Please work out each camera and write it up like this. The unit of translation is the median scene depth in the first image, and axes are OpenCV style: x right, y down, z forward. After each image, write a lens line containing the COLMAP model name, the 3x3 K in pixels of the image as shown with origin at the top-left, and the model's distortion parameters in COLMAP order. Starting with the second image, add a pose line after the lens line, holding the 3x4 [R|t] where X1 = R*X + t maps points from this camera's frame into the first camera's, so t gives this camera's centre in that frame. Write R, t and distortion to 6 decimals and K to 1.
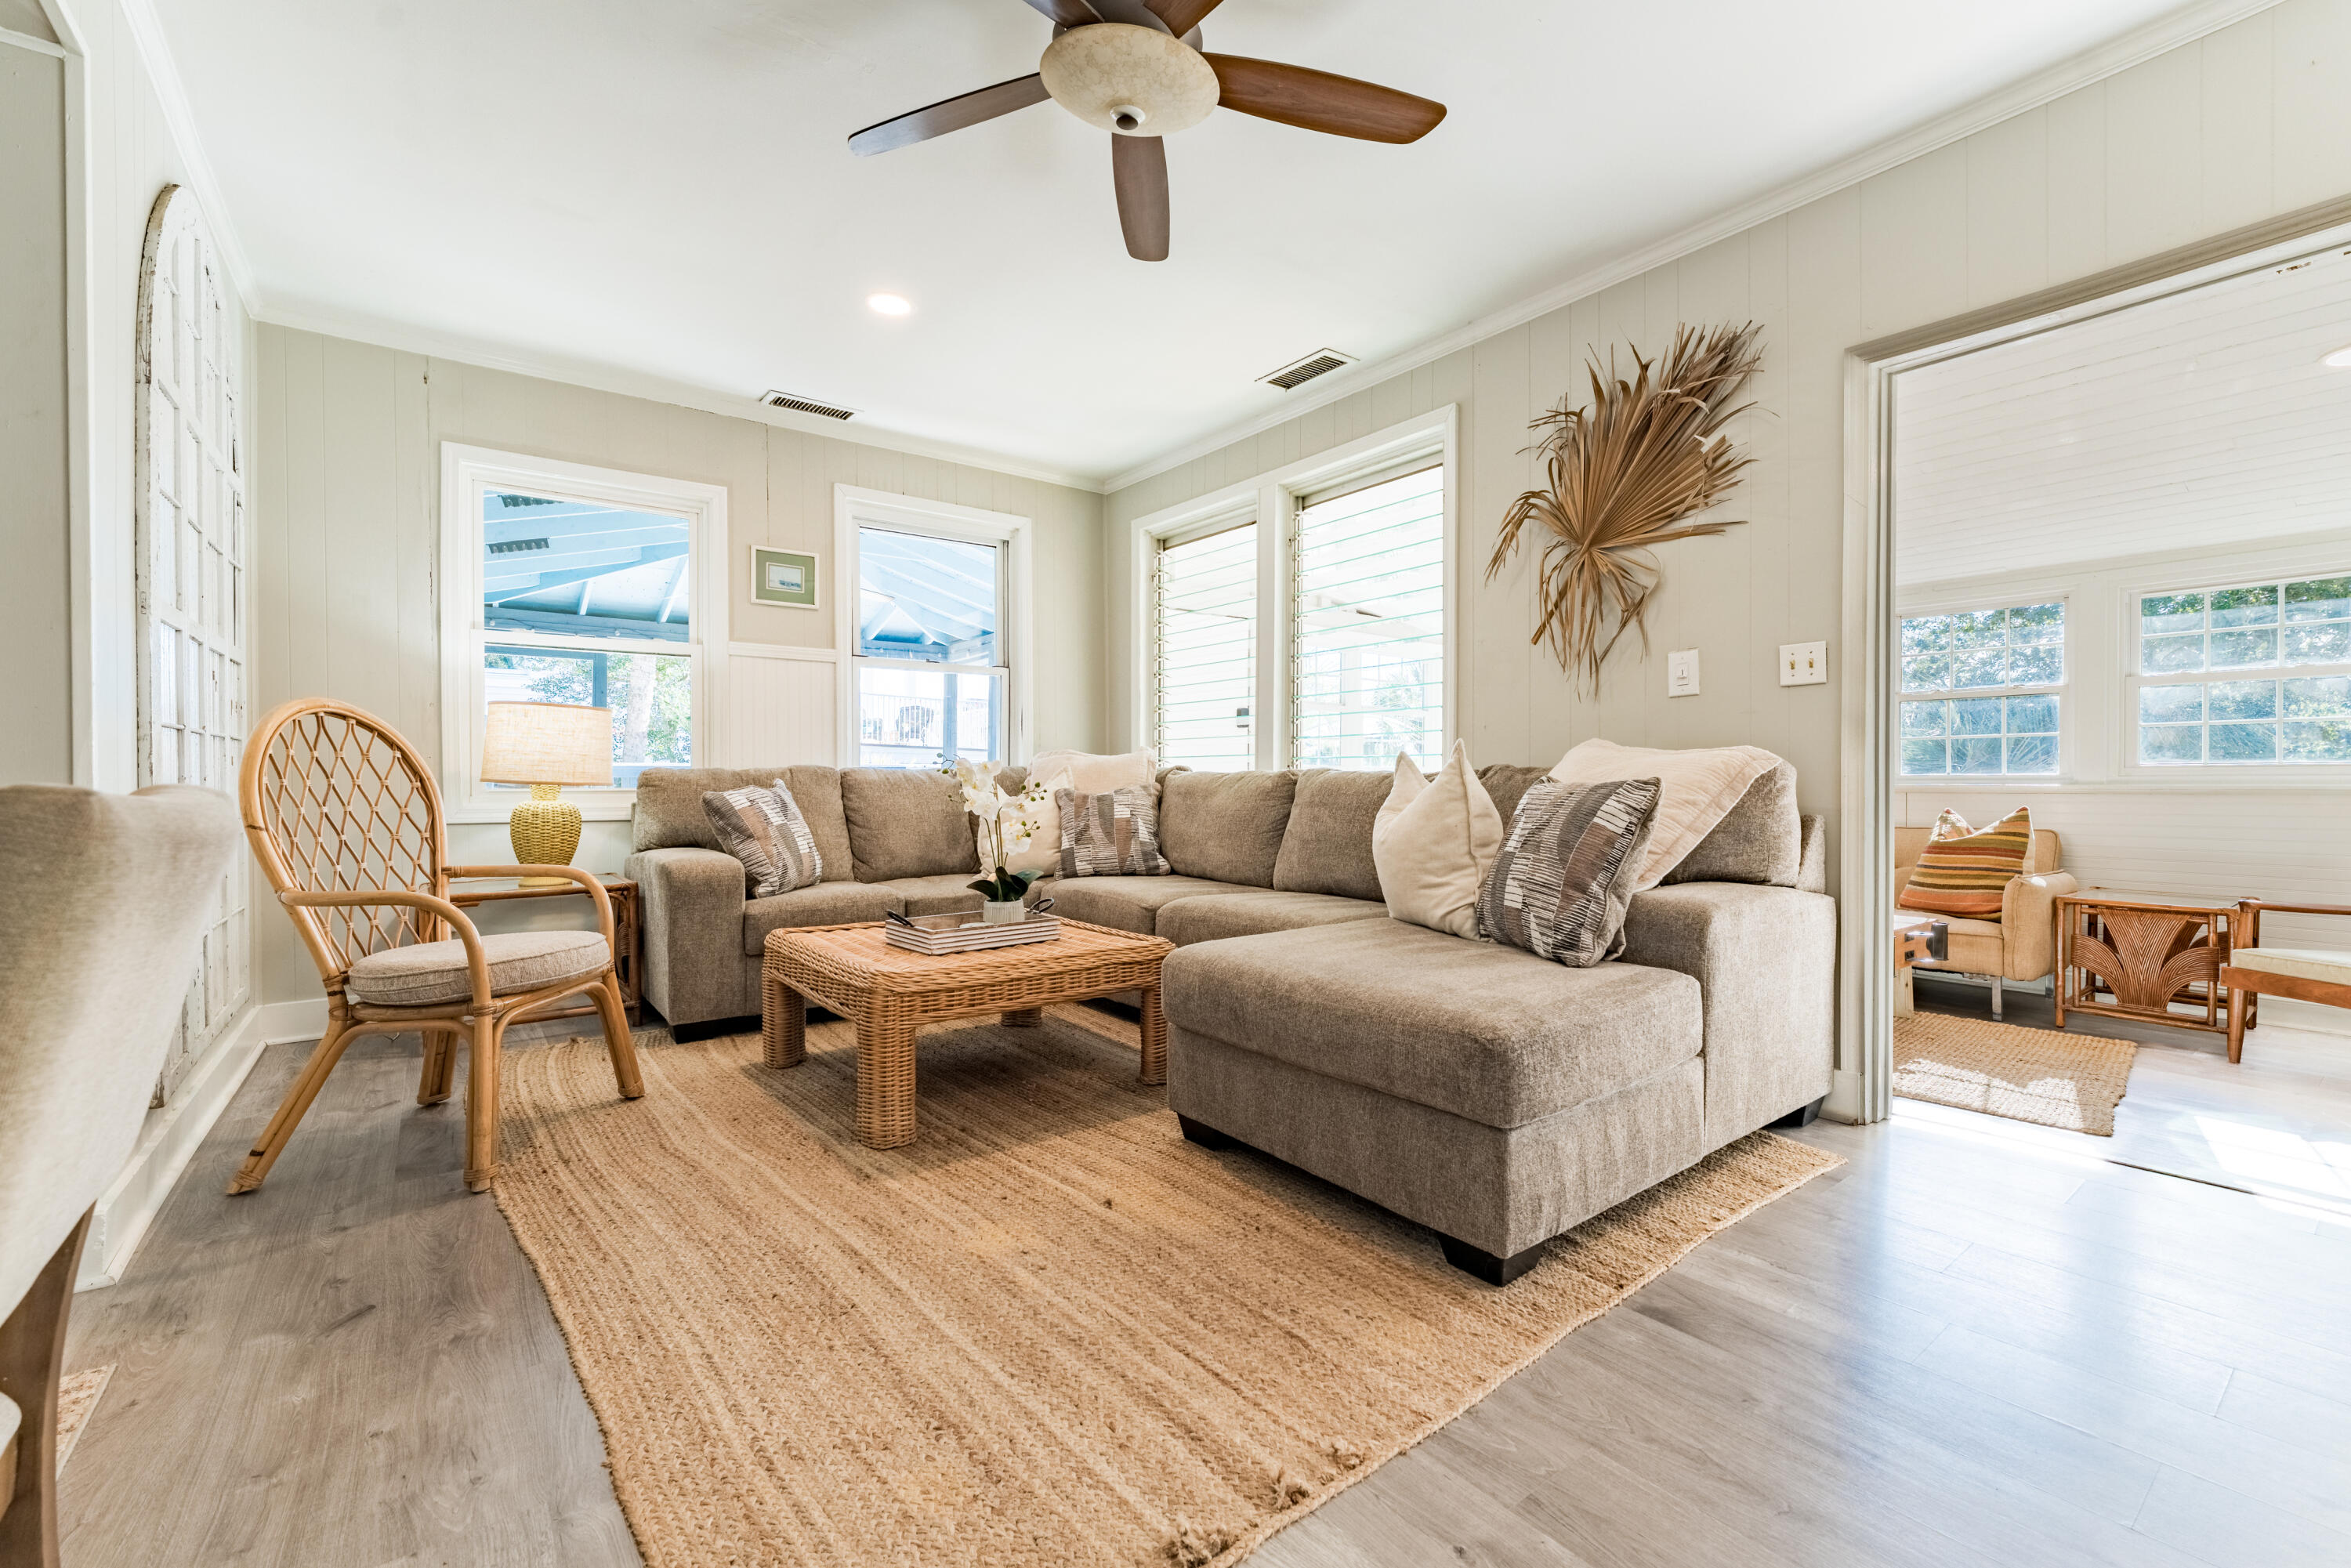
lens RADIAL K [[986.1, 0, 1166.8], [0, 986.1, 789.5], [0, 0, 1]] dist [-0.006210, -0.000910]
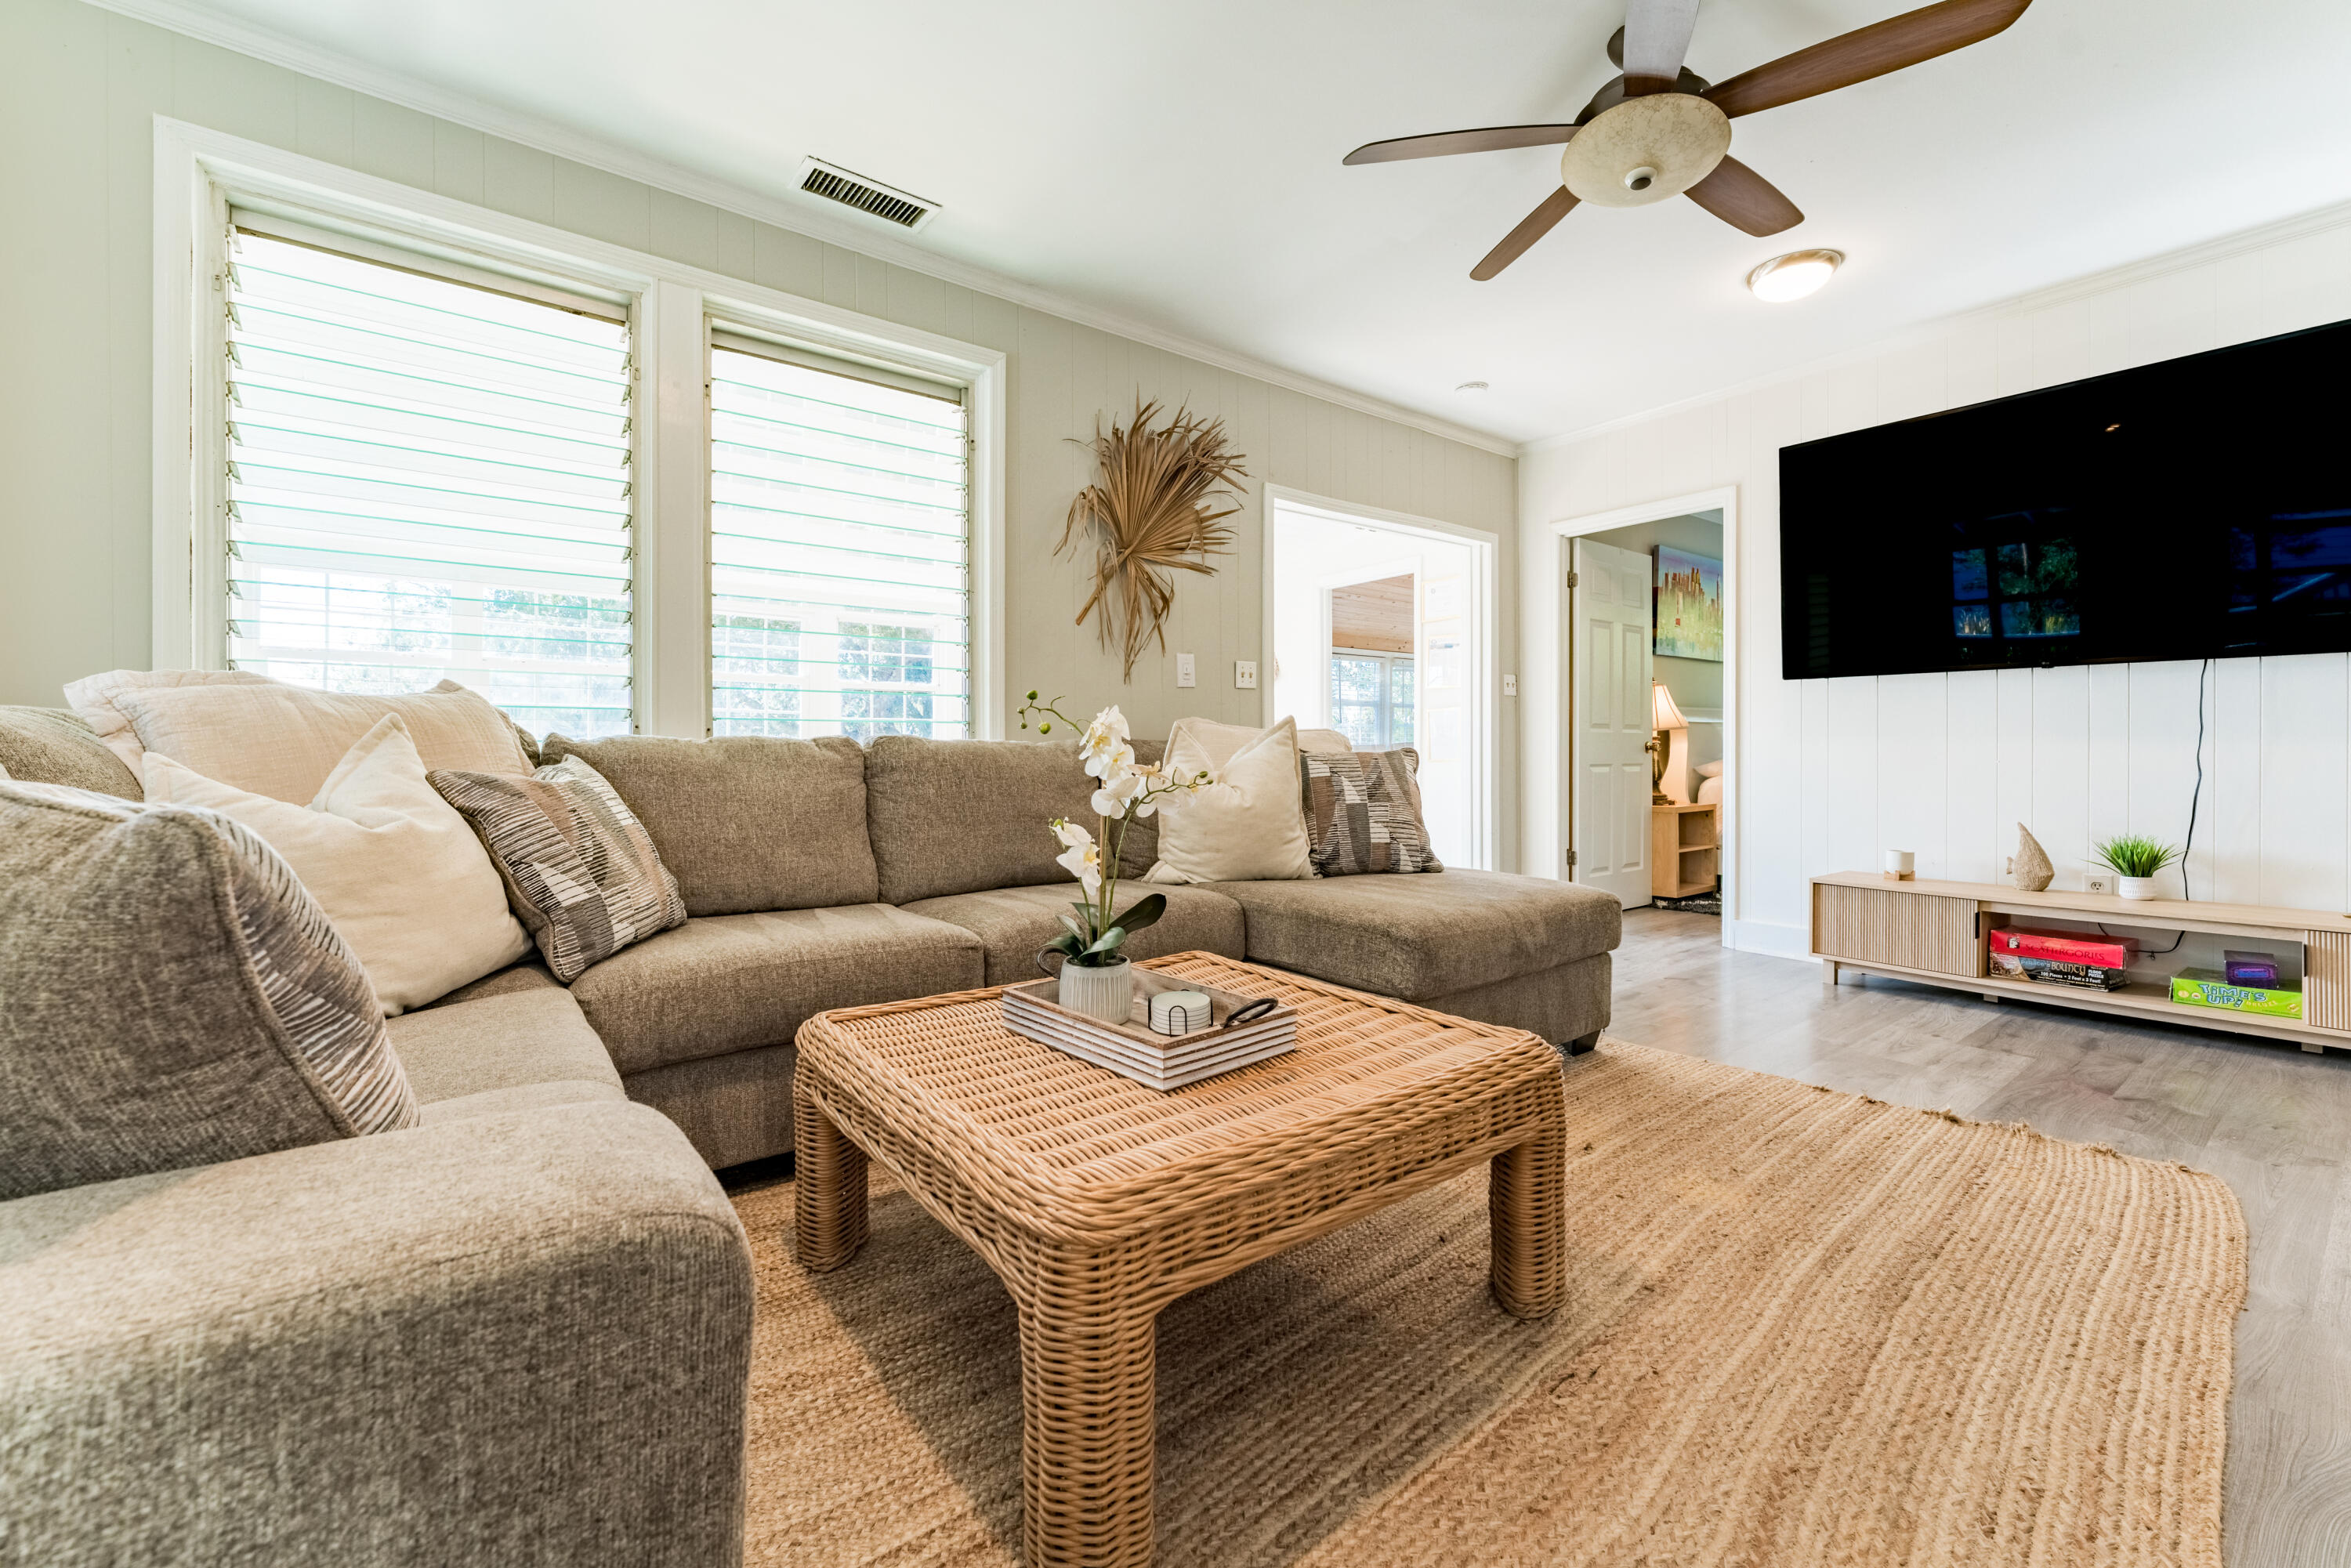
lens RADIAL K [[954.1, 0, 1170.3], [0, 954.1, 762.2], [0, 0, 1]] dist [-0.005800, -0.000309]
pose [[-0.011579, -0.008677, 0.999895, -0.715102], [0.012502, 0.999883, 0.008822, -0.005264], [-0.999855, 0.012603, -0.011469, 0.969899]]
